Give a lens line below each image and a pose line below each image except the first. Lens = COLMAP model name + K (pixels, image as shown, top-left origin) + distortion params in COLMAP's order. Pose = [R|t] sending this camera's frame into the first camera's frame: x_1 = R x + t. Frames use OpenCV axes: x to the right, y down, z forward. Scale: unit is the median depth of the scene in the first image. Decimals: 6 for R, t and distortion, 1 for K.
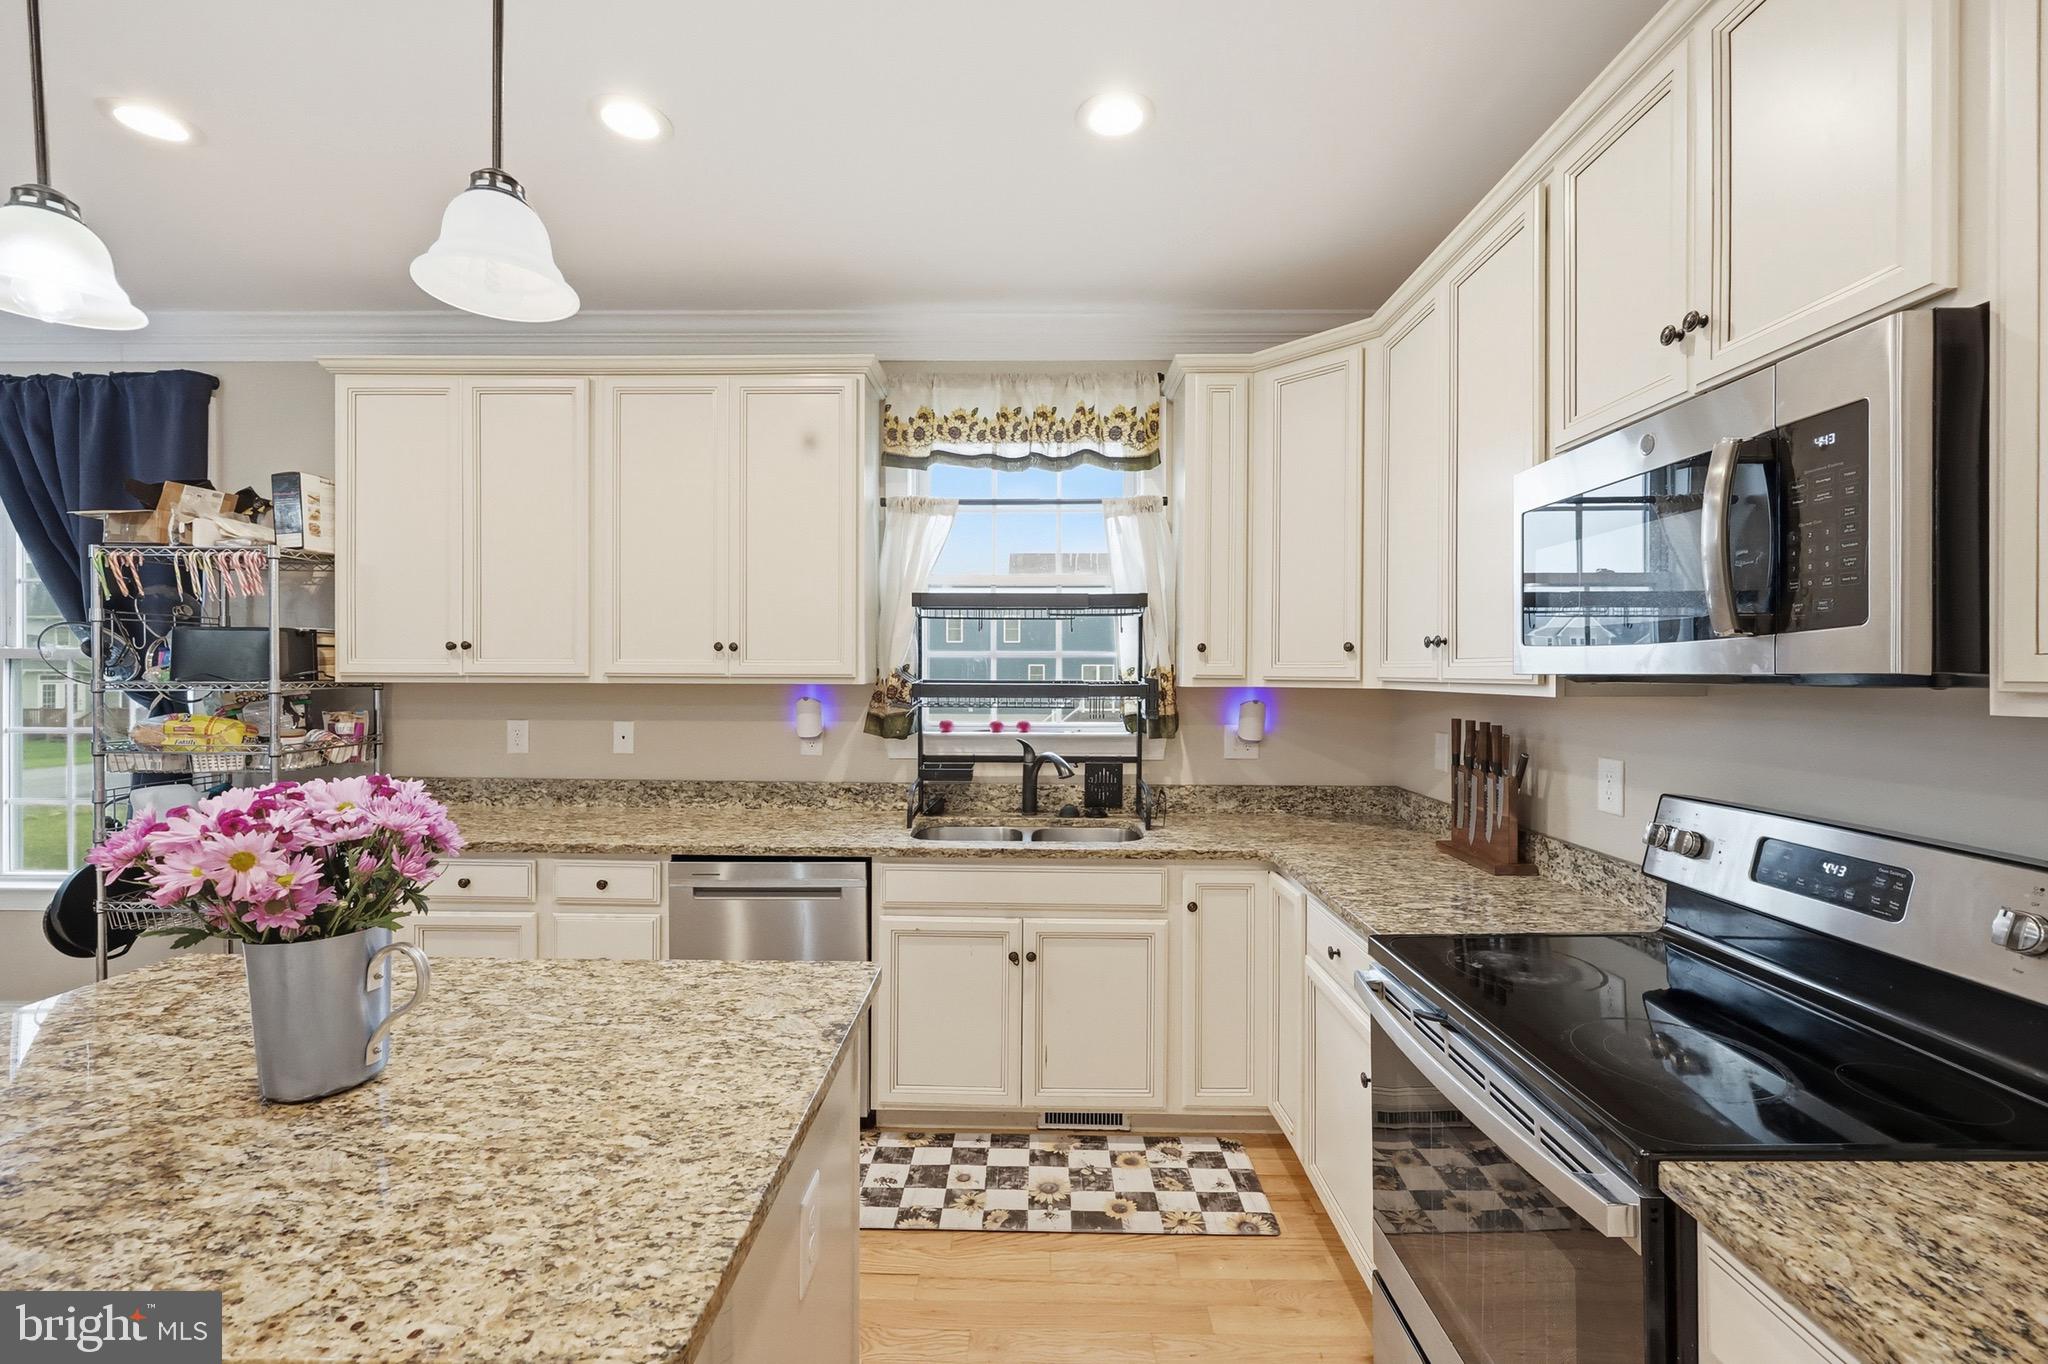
lens RADIAL K [[835.1, 0, 1025.1], [0, 835.1, 673.3], [0, 0, 1]] dist [-0.001832, 0.000254]
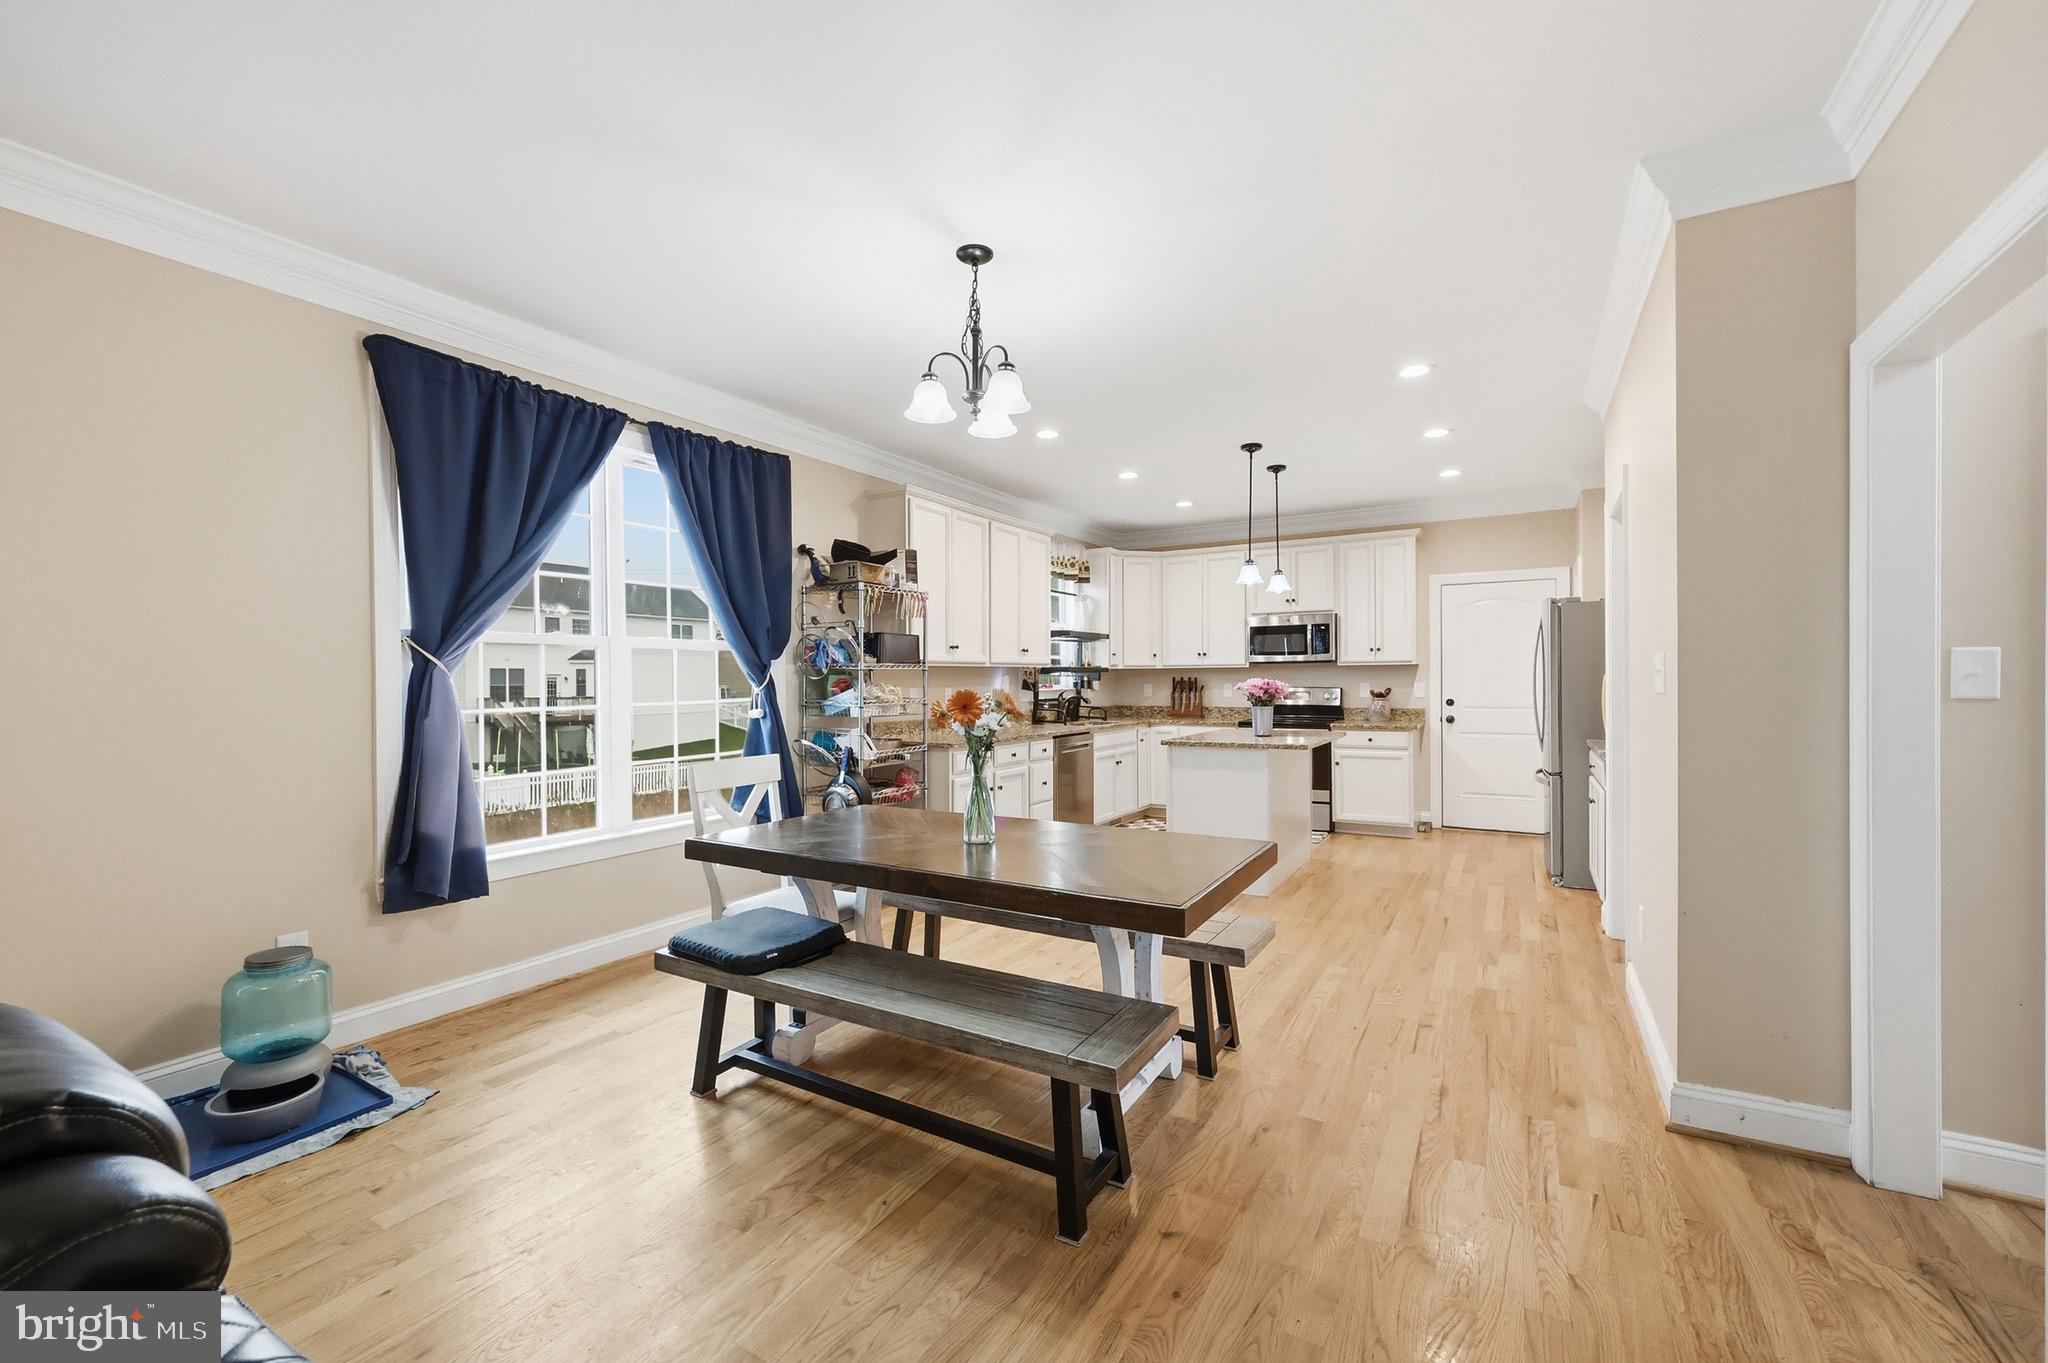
lens RADIAL K [[834.7, 0, 1024.5], [0, 834.7, 683.1], [0, 0, 1]] dist [0.001665, -0.000327]
pose [[0.495993, -0.013638, 0.868220, -2.298556], [0.011538, 0.999892, 0.009115, 0.035259], [-0.868250, 0.005497, 0.496096, -0.112591]]
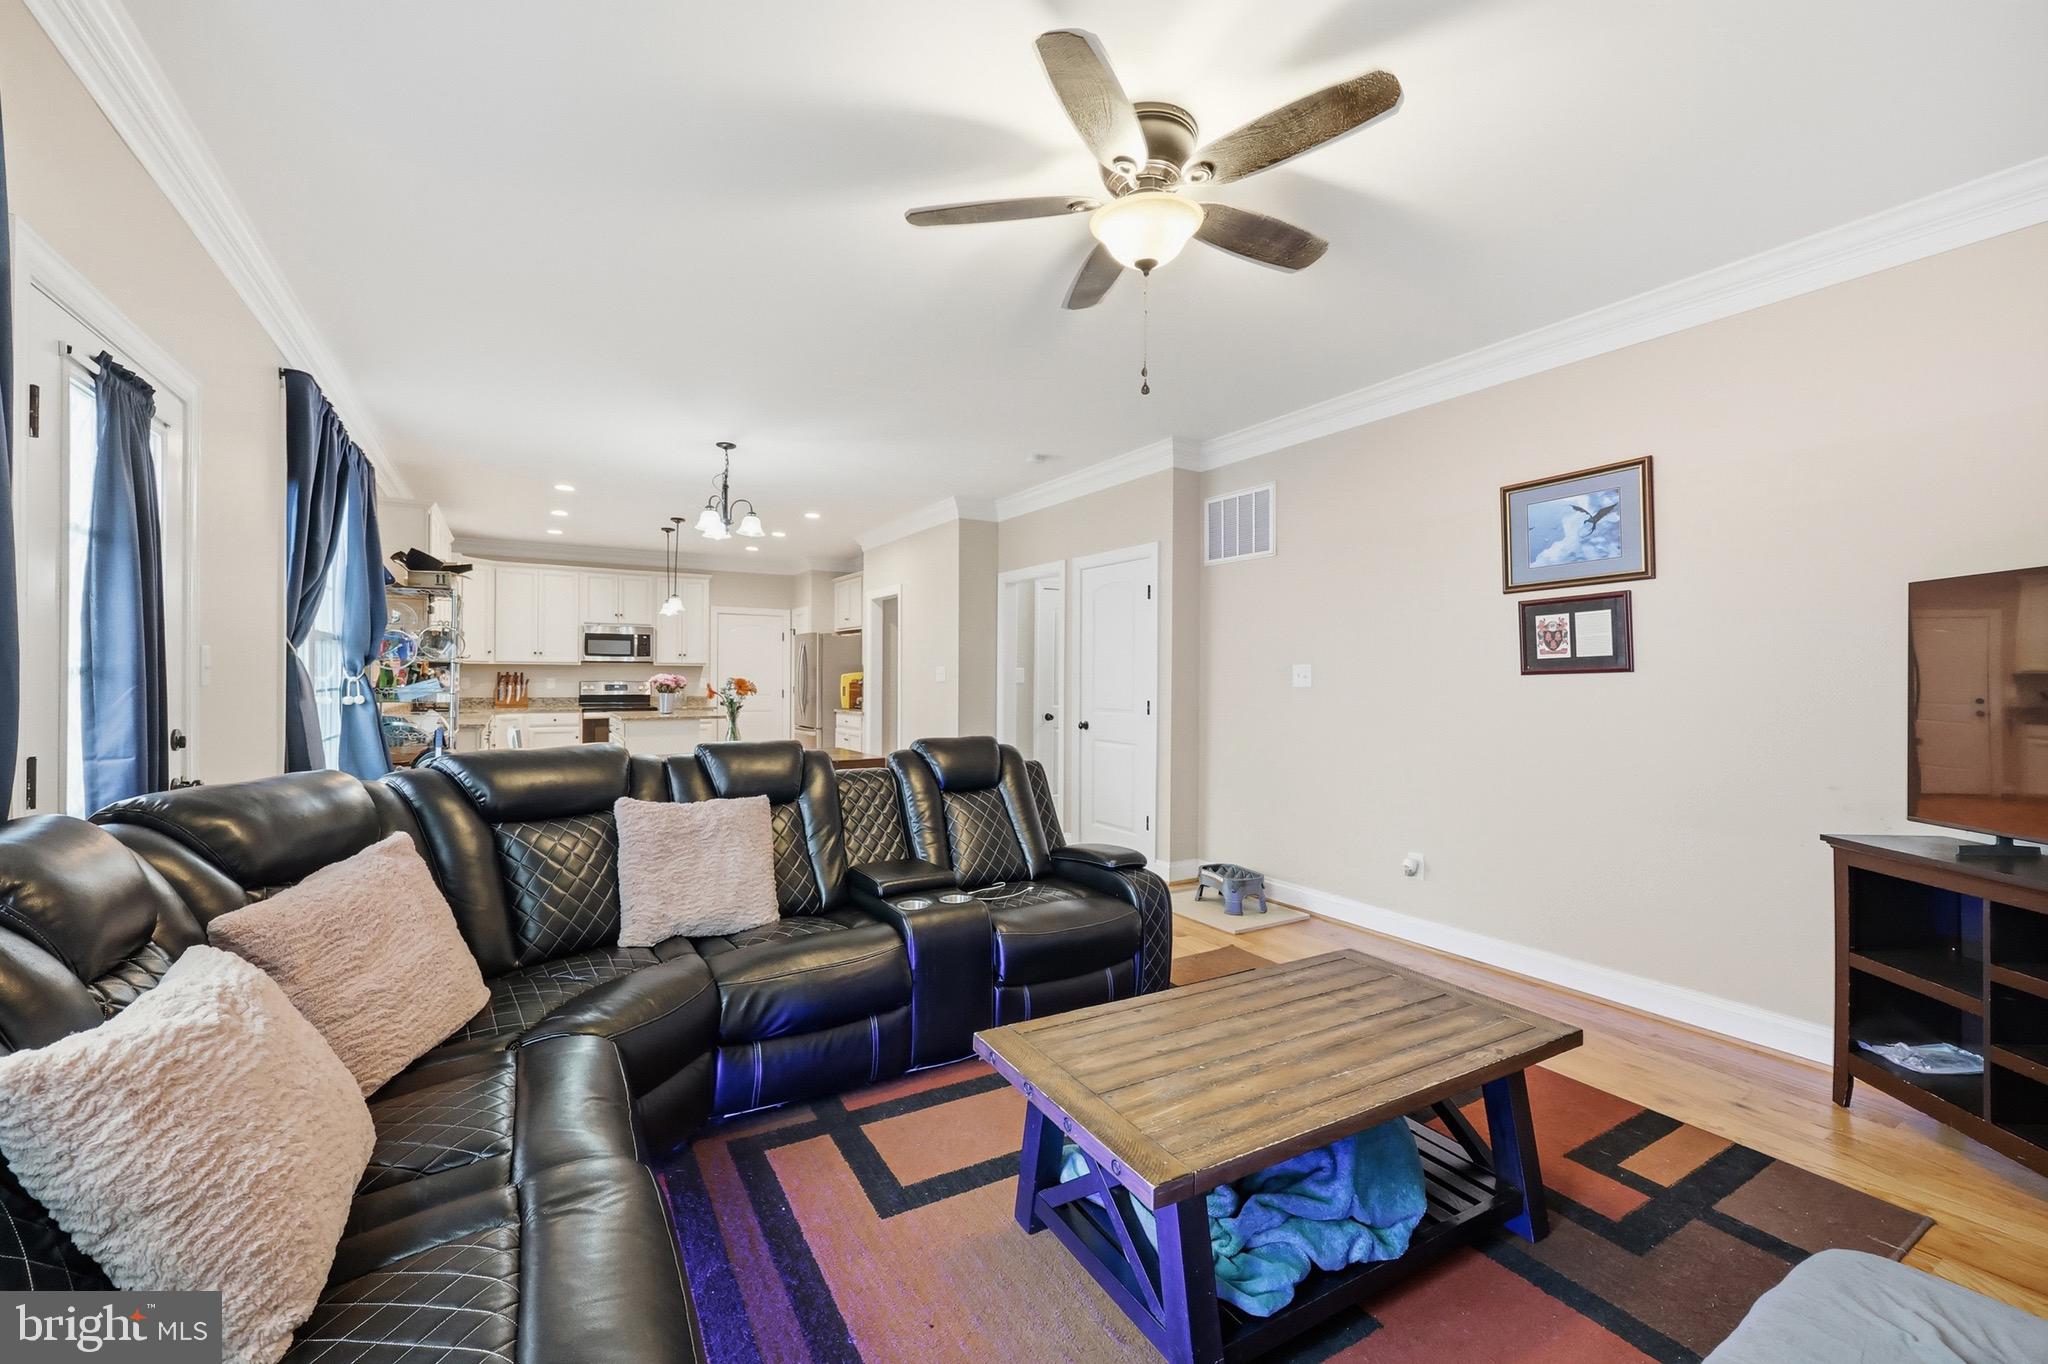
lens RADIAL K [[835.1, 0, 1025.1], [0, 835.1, 673.3], [0, 0, 1]] dist [-0.001832, 0.000254]
pose [[-0.533069, -0.005136, 0.846056, -3.396711], [-0.008354, 0.999965, 0.000807, 0.033396], [-0.846030, -0.006638, -0.533094, 0.863138]]
